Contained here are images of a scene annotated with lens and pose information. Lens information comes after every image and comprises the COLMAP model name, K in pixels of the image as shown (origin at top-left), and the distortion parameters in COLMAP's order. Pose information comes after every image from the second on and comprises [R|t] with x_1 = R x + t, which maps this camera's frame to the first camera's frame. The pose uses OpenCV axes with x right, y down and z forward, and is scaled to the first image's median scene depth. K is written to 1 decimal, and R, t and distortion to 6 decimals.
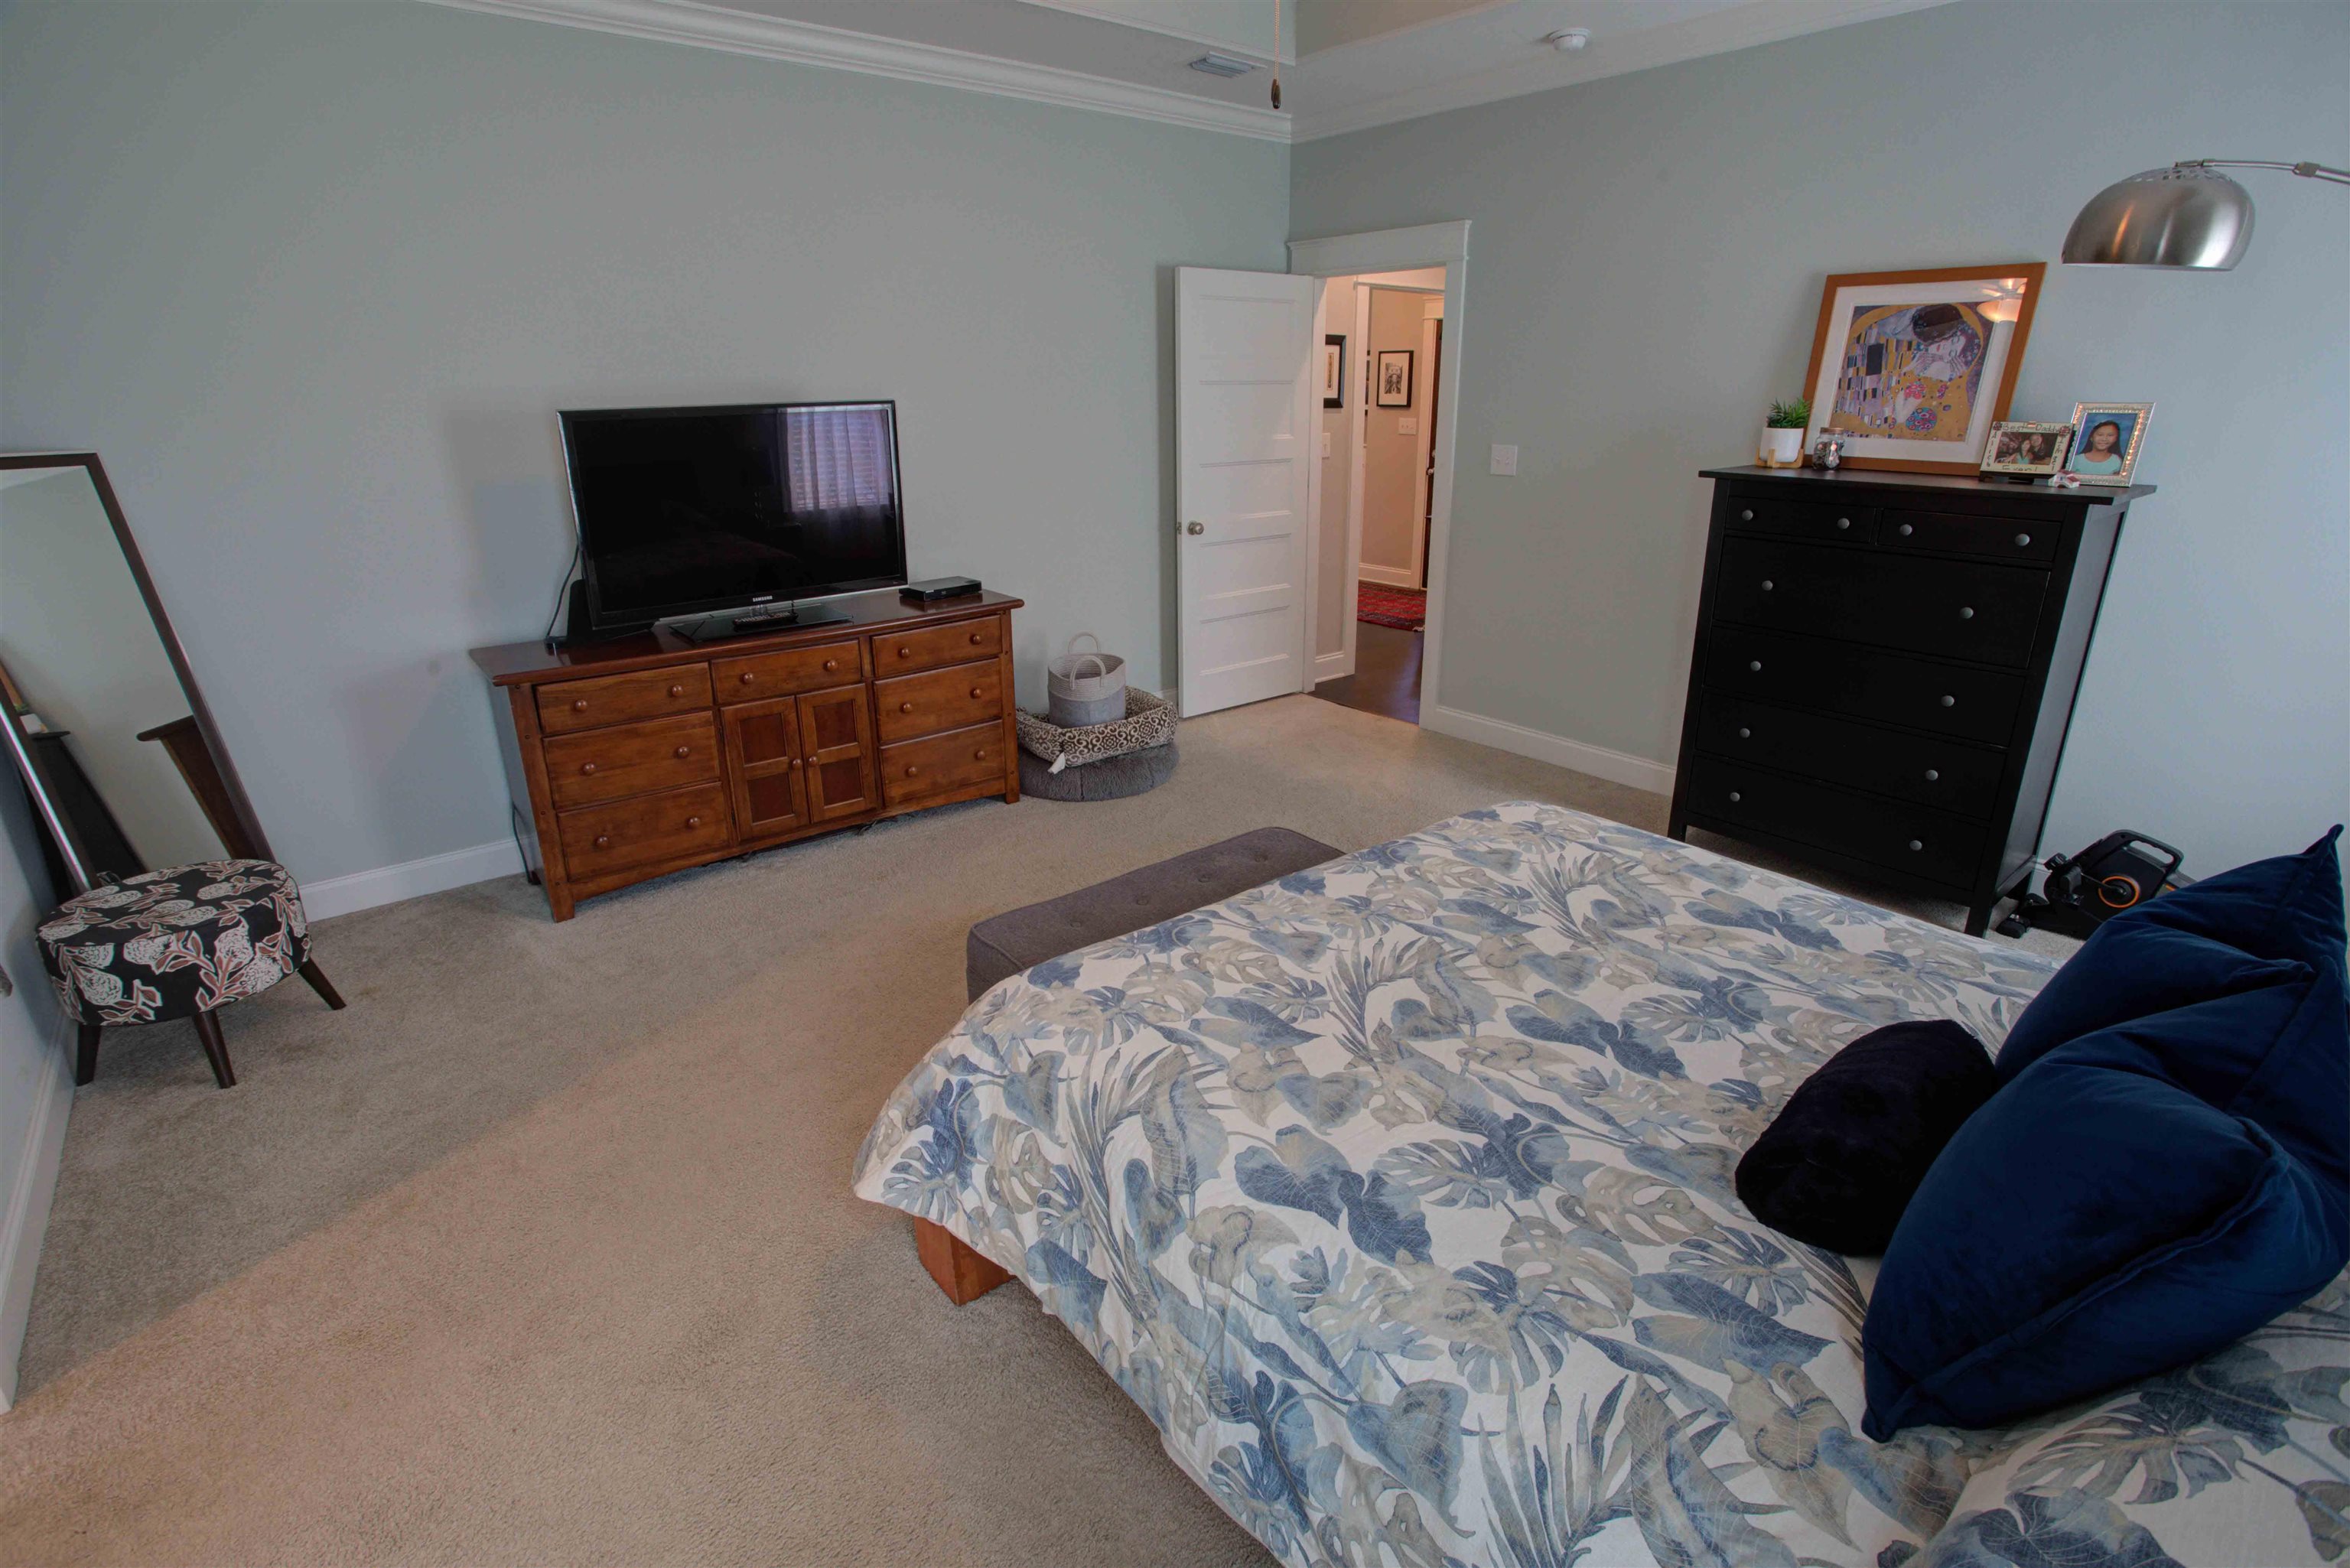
lens RADIAL K [[1139.0, 0, 1186.5], [0, 1139.0, 765.1], [0, 0, 1]] dist [-0.067256, 0.026701]
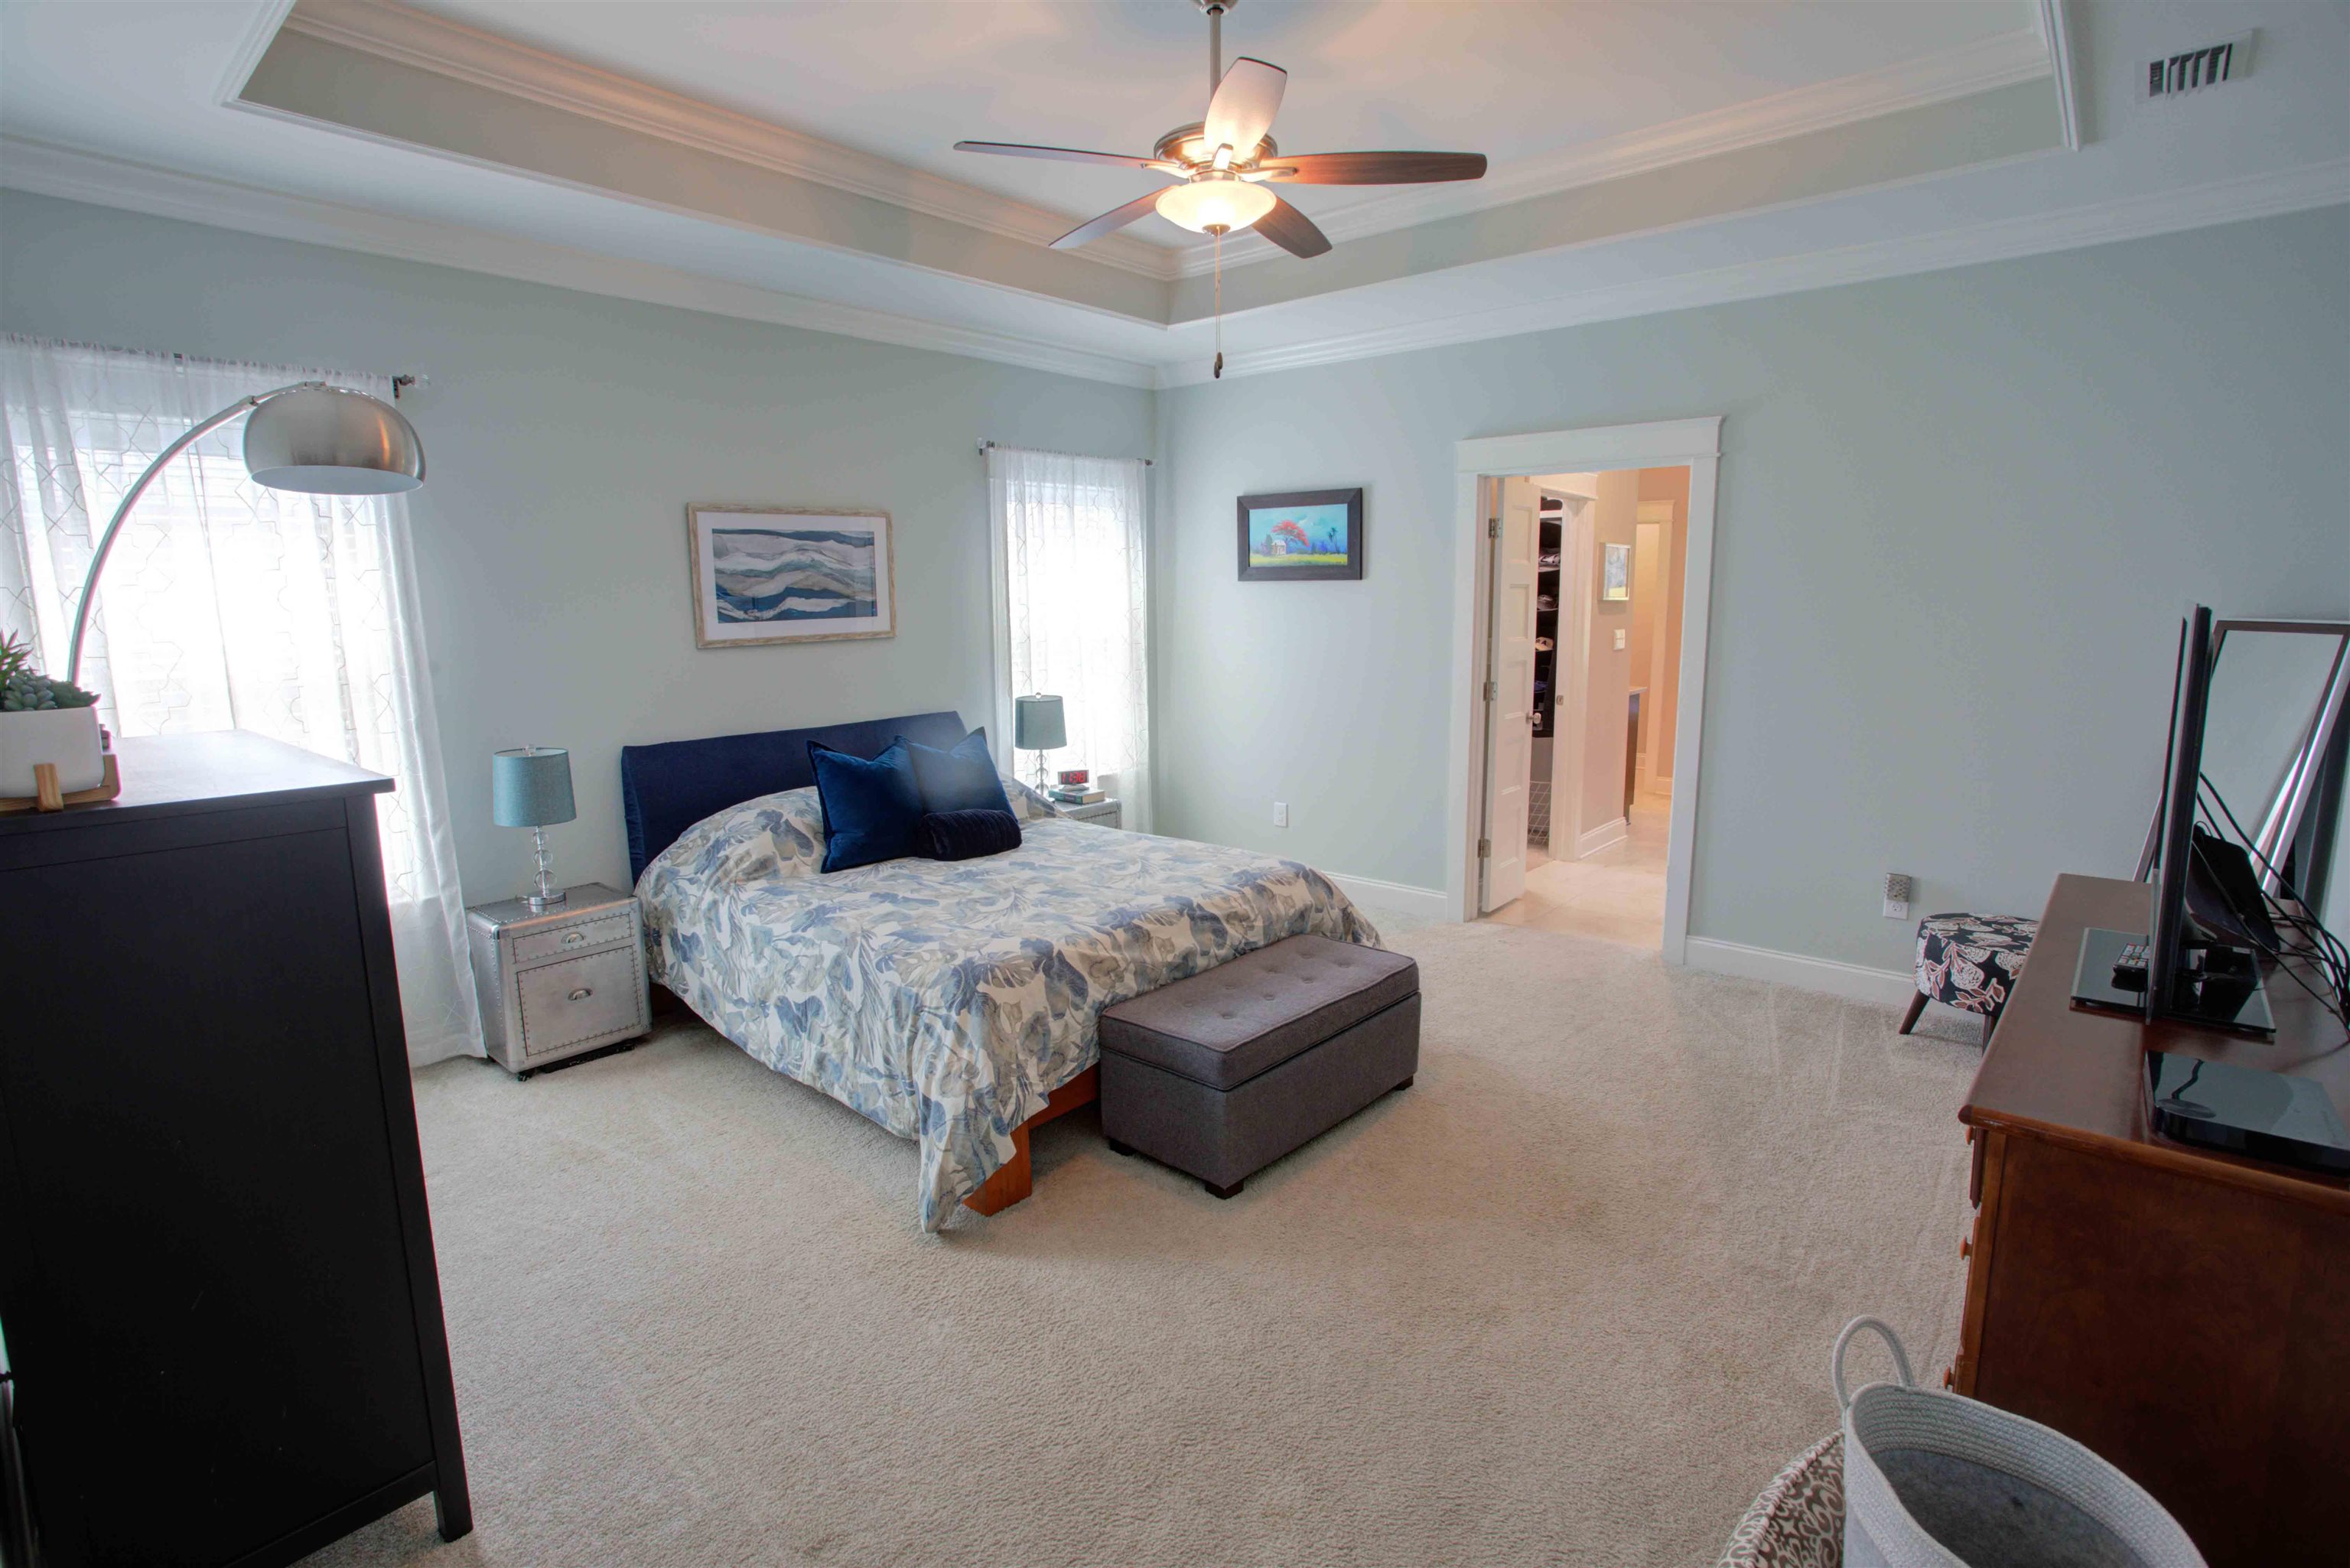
lens RADIAL K [[1139.0, 0, 1173.7], [0, 1139.0, 783.3], [0, 0, 1]] dist [-0.067256, 0.026701]
pose [[-0.988591, 0.043974, -0.144064, 0.287507], [-0.029518, 0.881335, 0.471570, -0.677648], [0.147705, 0.470442, -0.869981, 2.015935]]
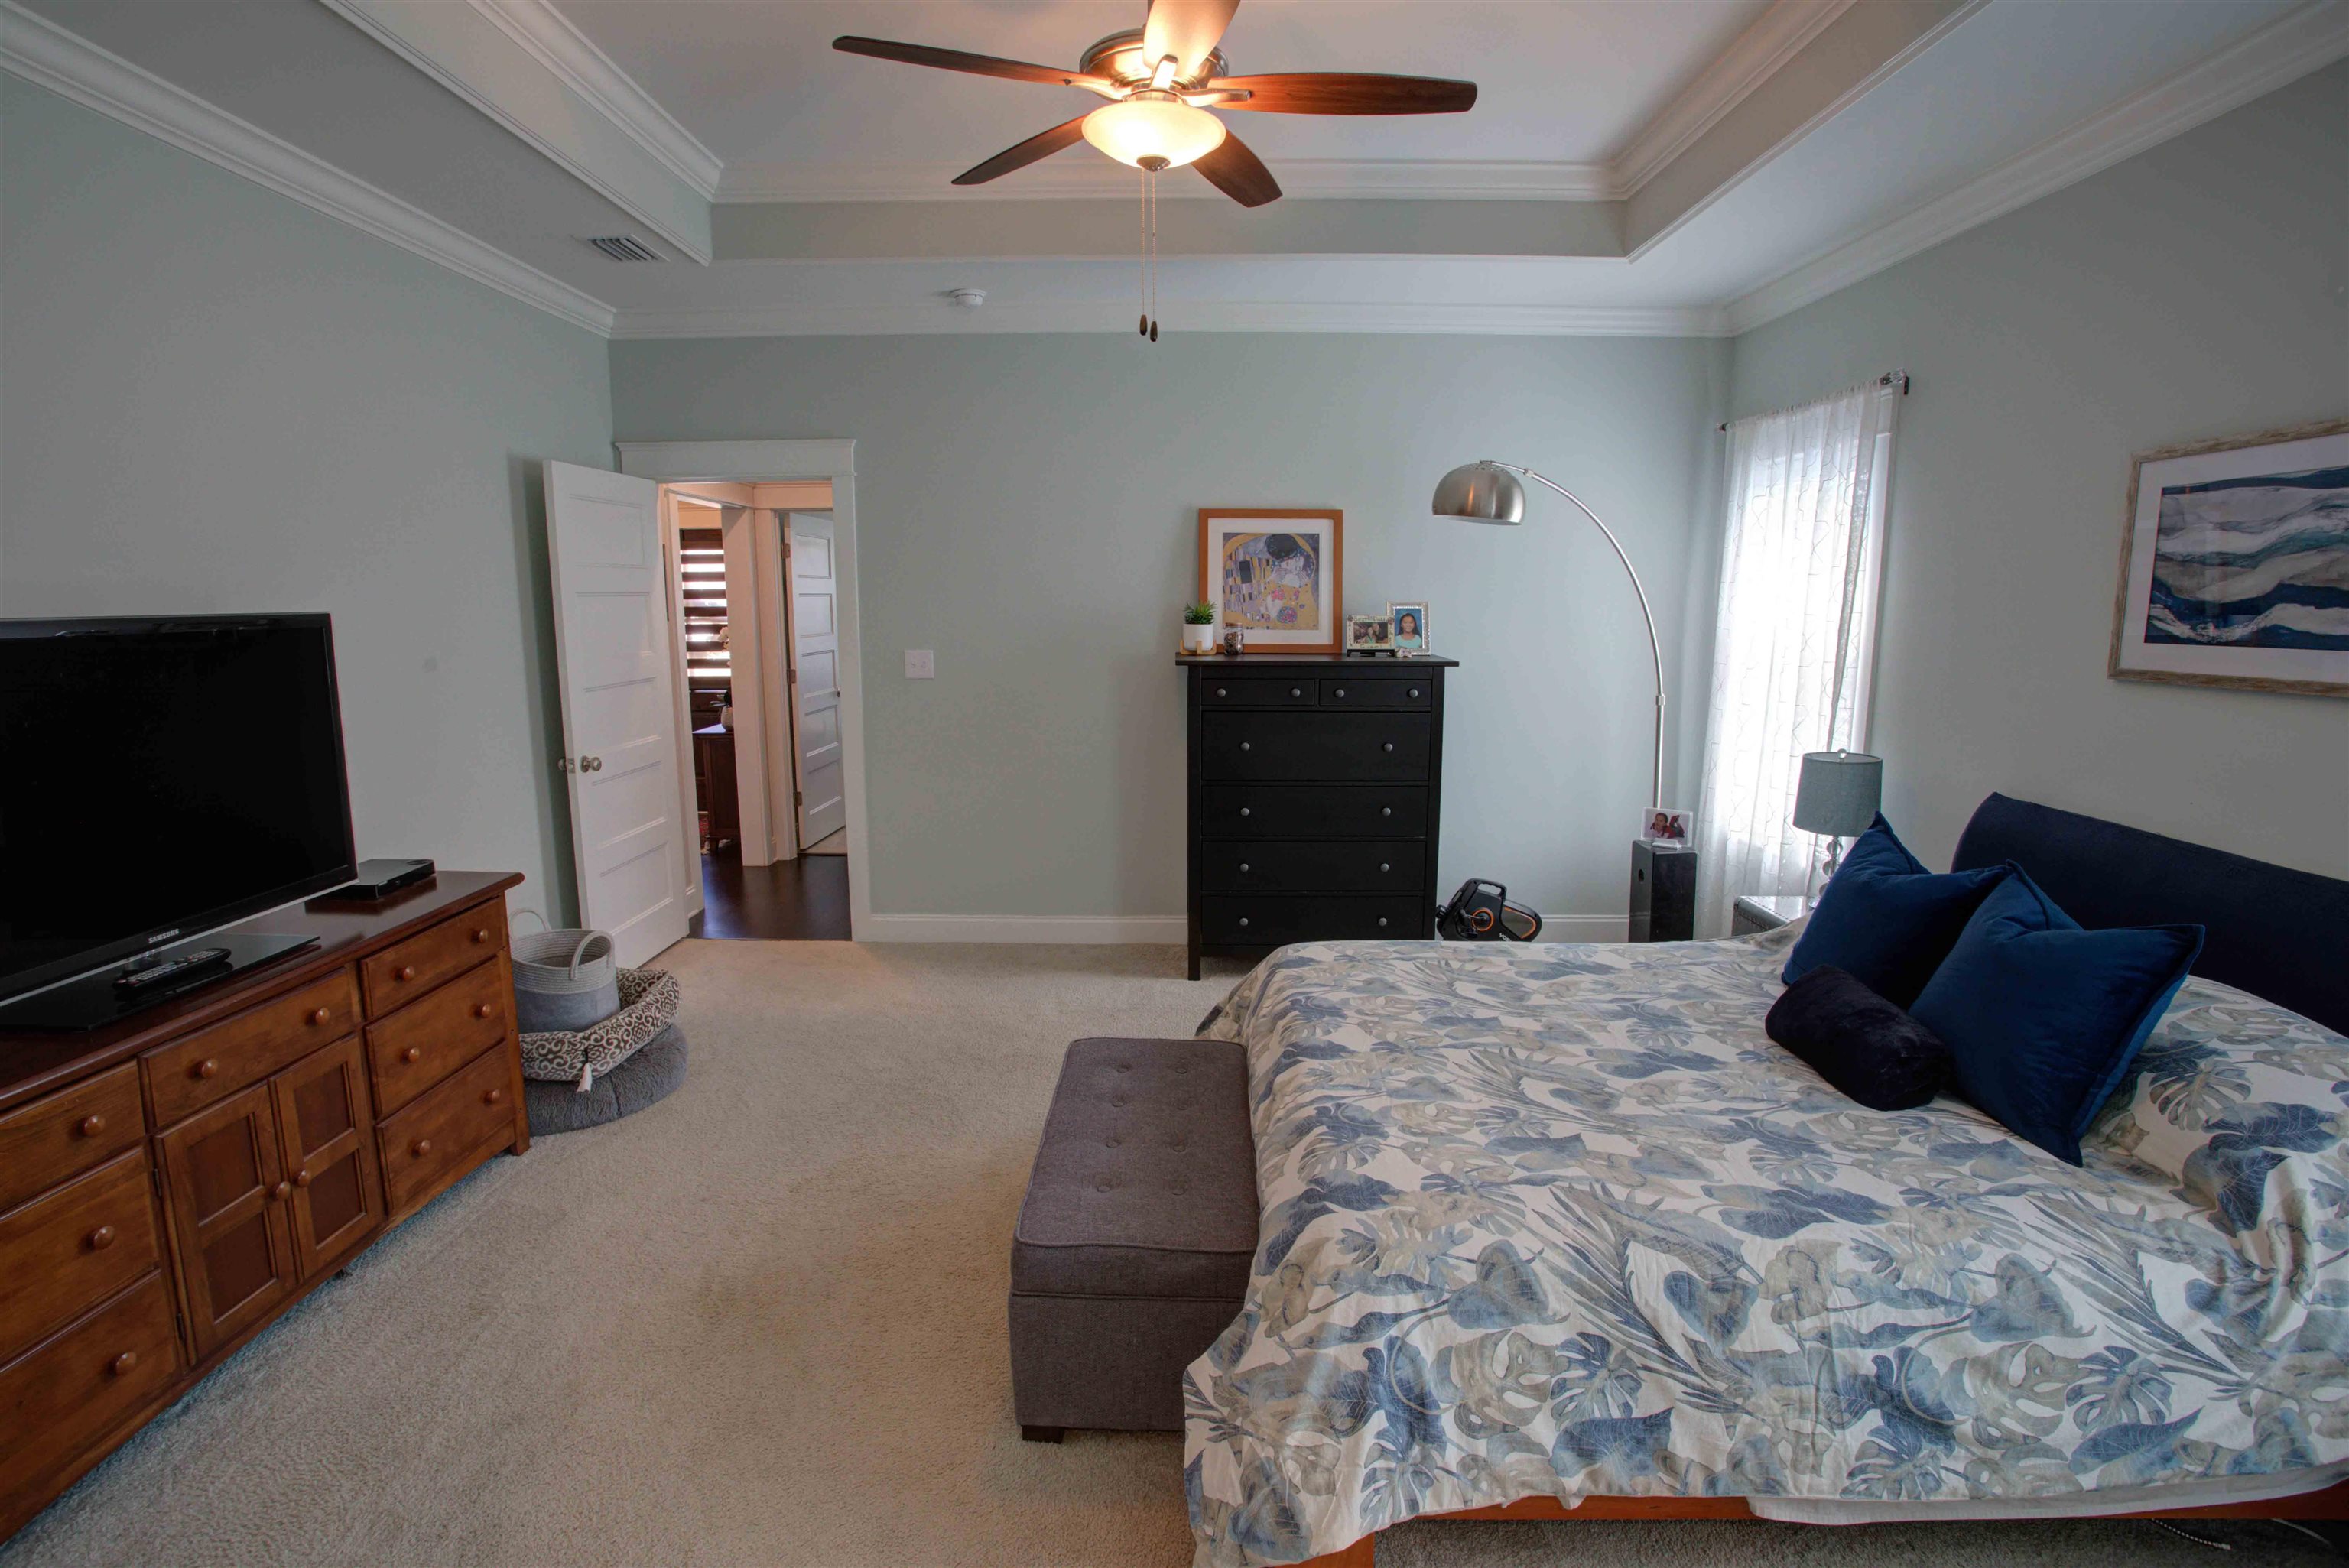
lens RADIAL K [[1138.4, 0, 1167.5], [0, 1138.4, 762.6], [0, 0, 1]] dist [-0.067256, 0.026701]
pose [[0.651481, -0.105761, 0.751257, -0.666400], [0.239291, 0.968335, -0.071189, -0.100695], [-0.719939, 0.226147, 0.656160, 0.319873]]
